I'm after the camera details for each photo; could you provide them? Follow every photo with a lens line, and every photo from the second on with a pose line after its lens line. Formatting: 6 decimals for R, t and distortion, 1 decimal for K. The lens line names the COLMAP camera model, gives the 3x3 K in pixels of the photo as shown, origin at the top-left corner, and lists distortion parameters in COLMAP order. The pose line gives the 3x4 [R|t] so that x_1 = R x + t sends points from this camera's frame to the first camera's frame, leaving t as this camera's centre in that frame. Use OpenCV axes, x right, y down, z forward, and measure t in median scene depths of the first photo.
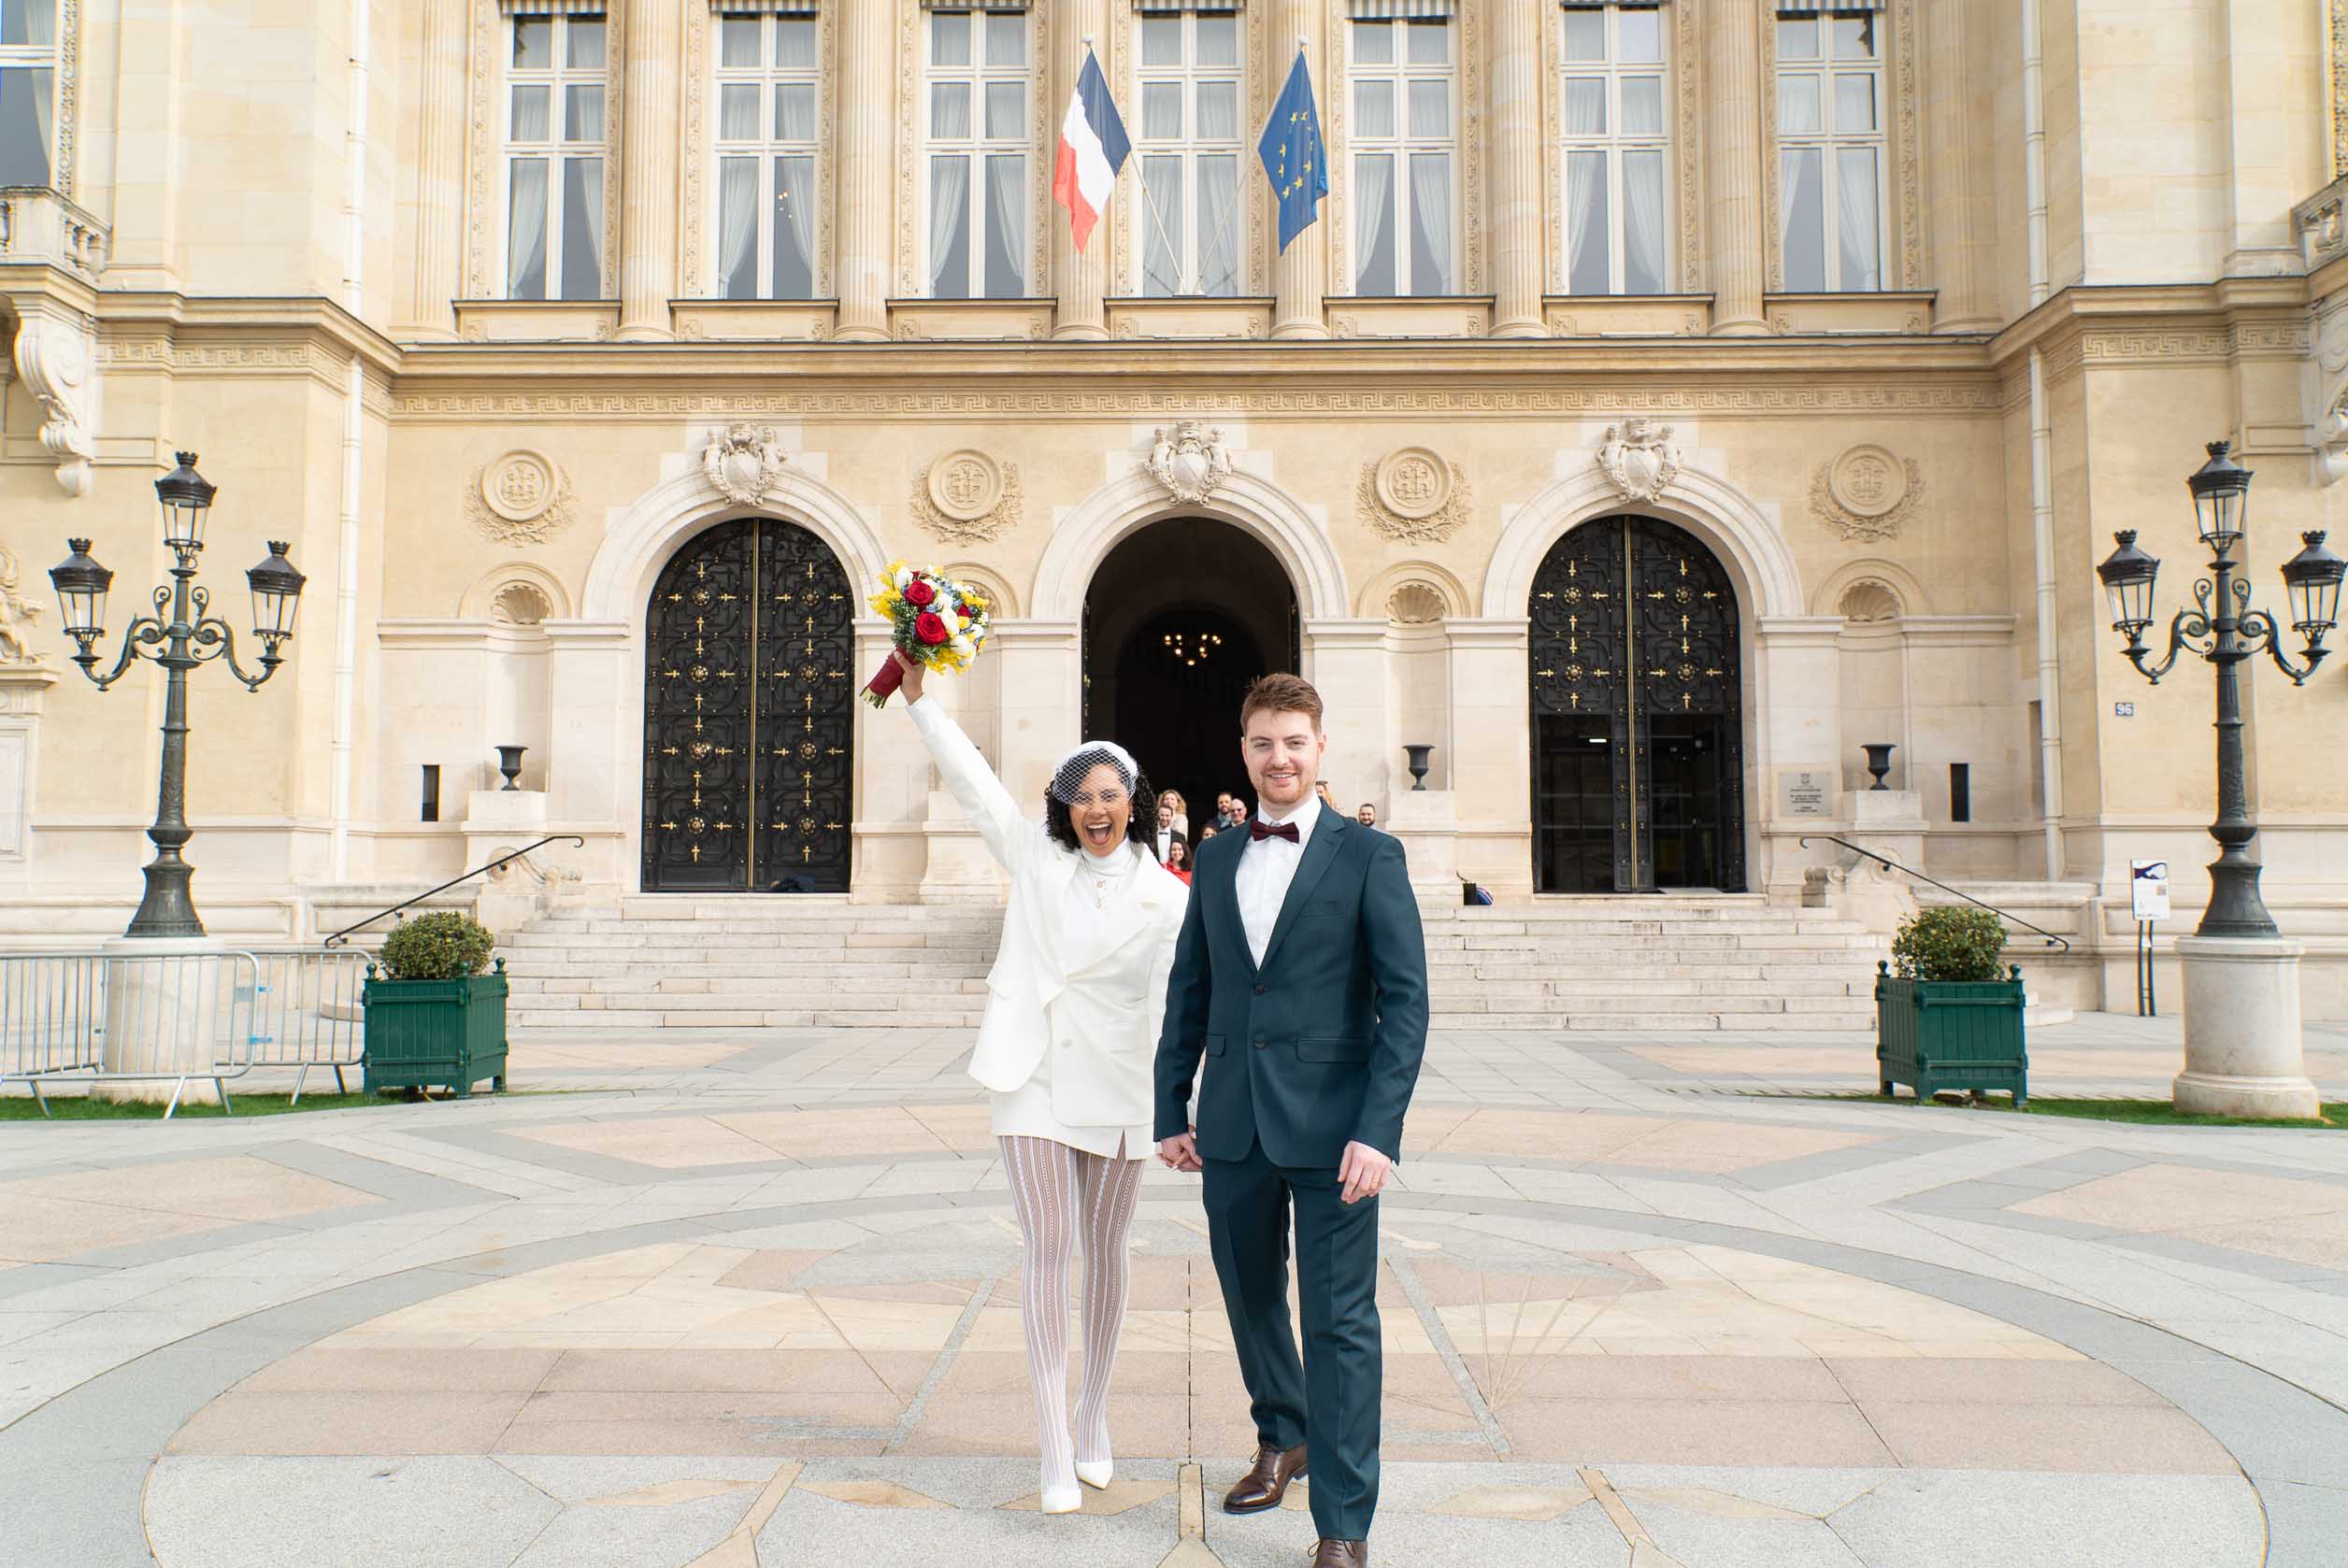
lens RADIAL K [[1624.3, 0, 1179.5], [0, 1624.3, 787.4], [0, 0, 1]] dist [-0.011352, -0.001013]
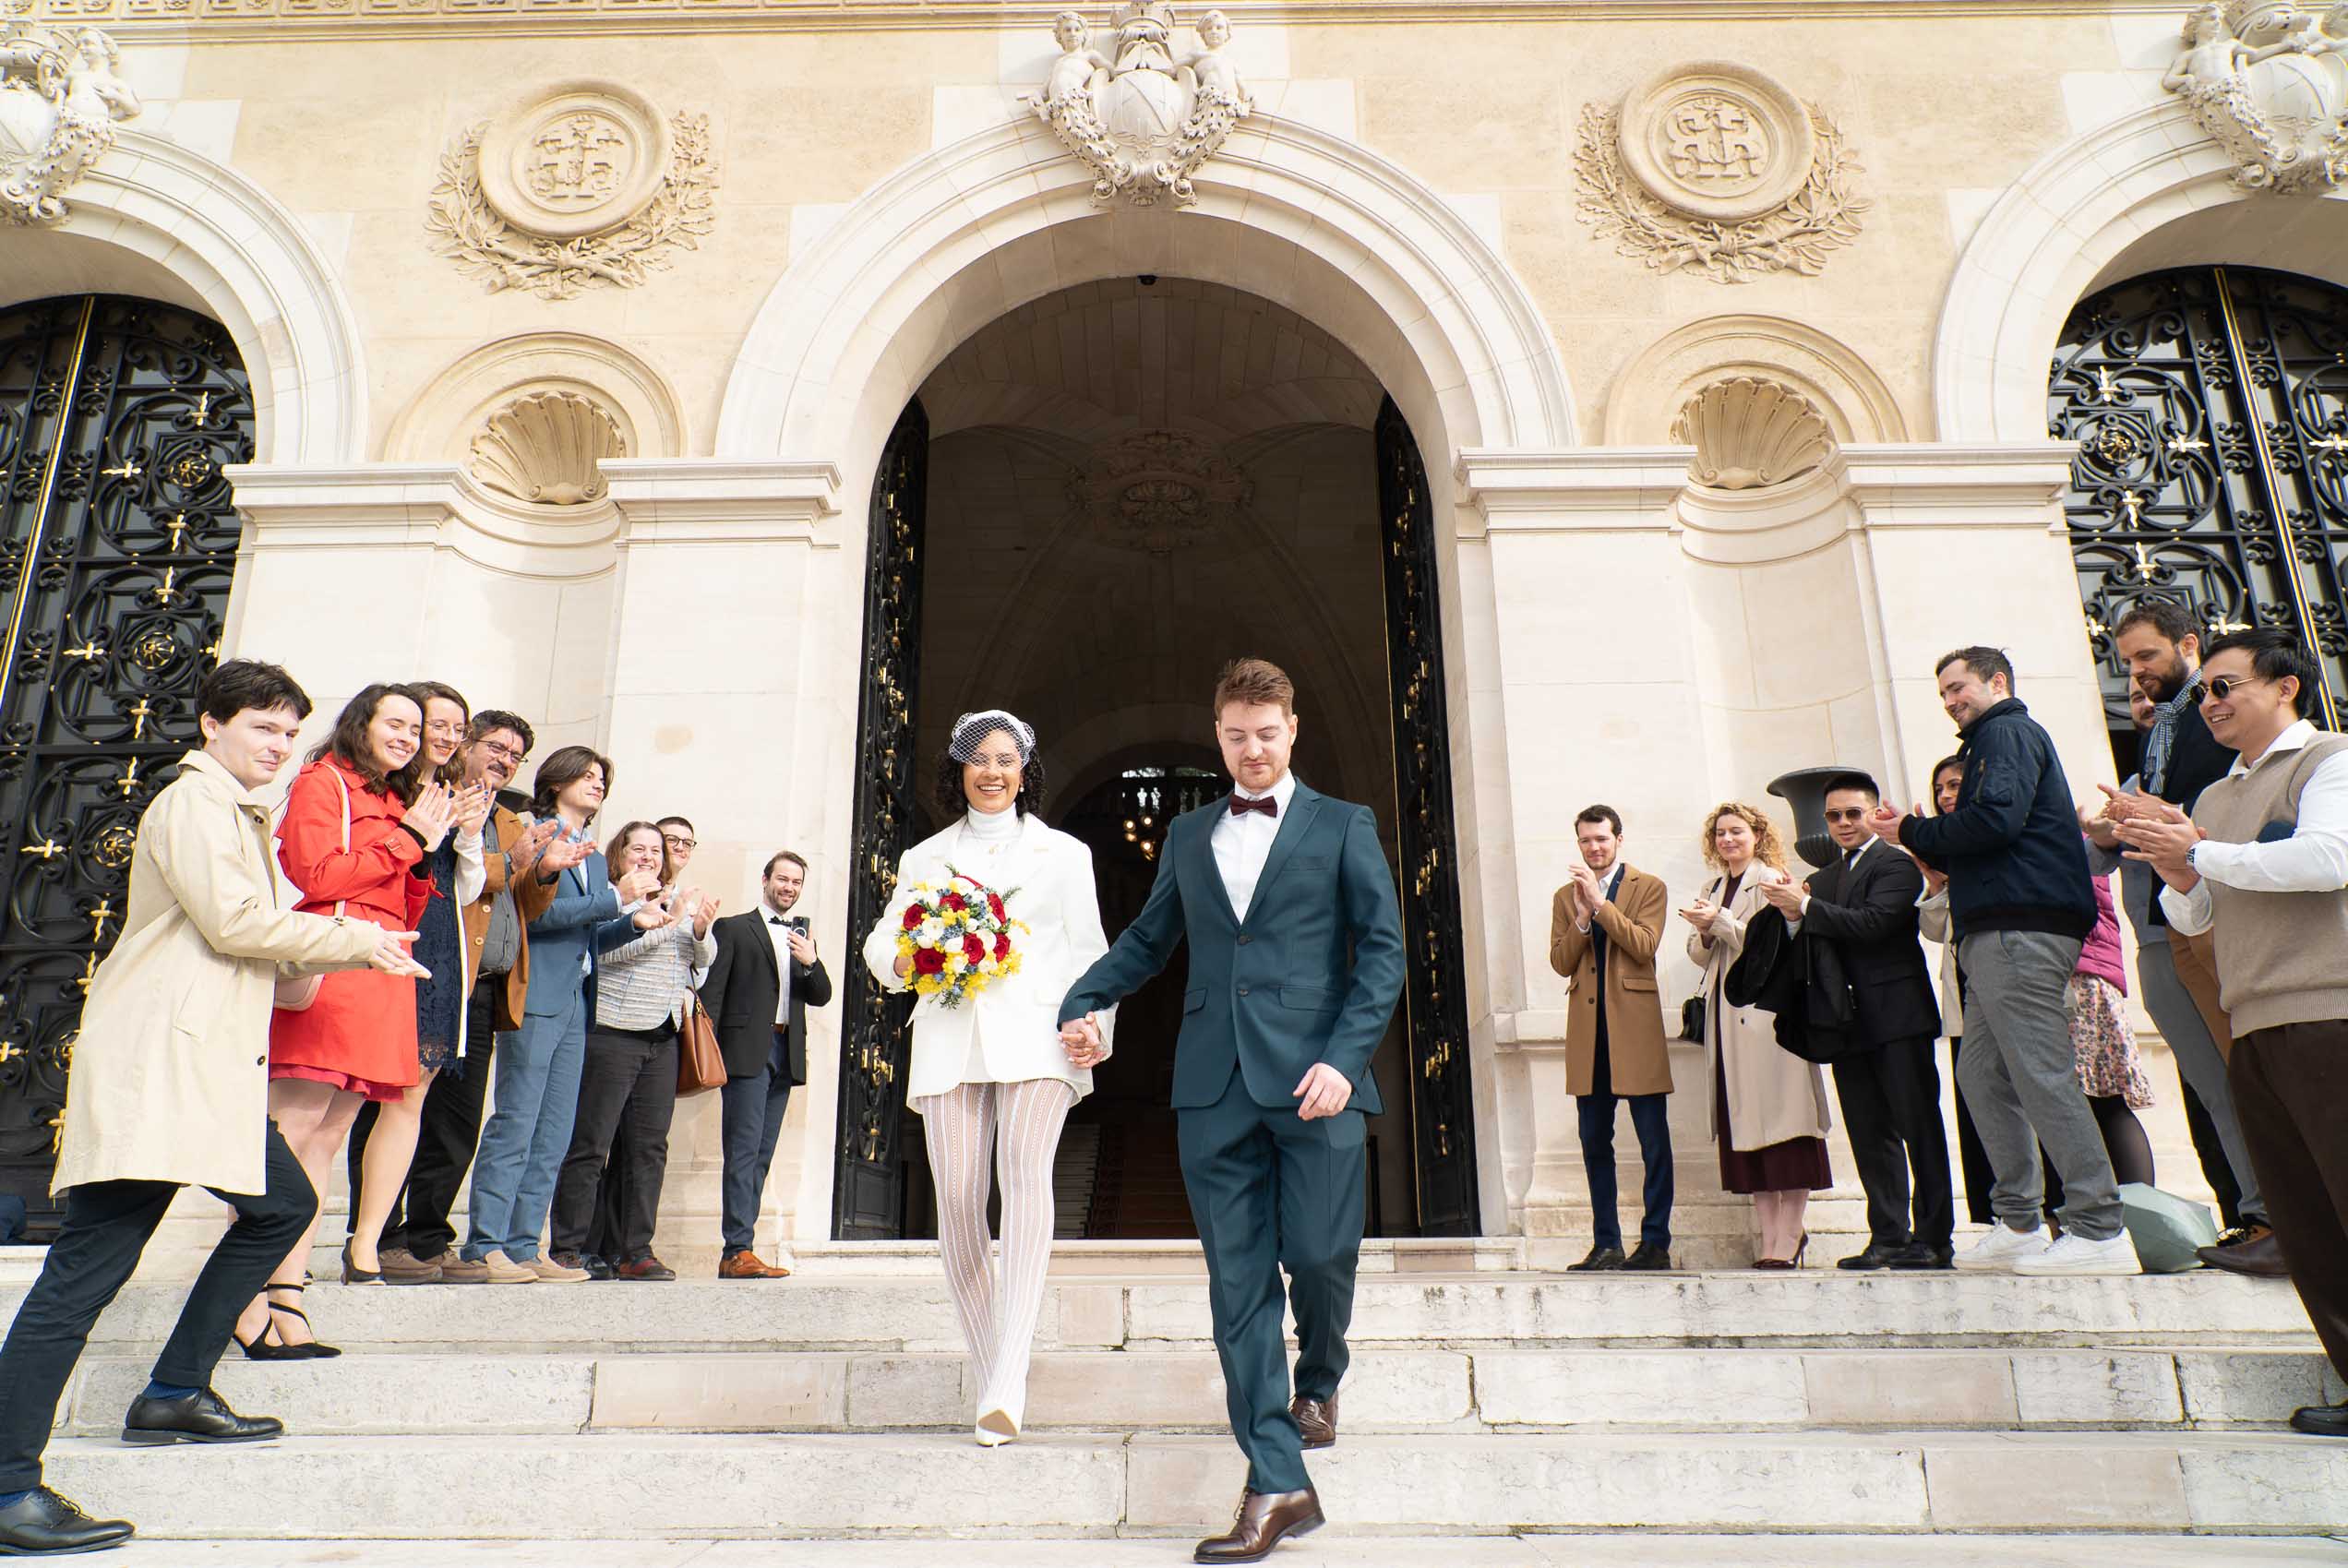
lens RADIAL K [[1624.5, 0, 1159.6], [0, 1624.5, 795.1], [0, 0, 1]] dist [-0.011352, -0.001013]
pose [[0.999839, -0.002256, 0.017789, 0.002688], [0.006371, 0.972014, -0.234835, 0.056501], [-0.016762, 0.234911, 0.971872, 0.658184]]
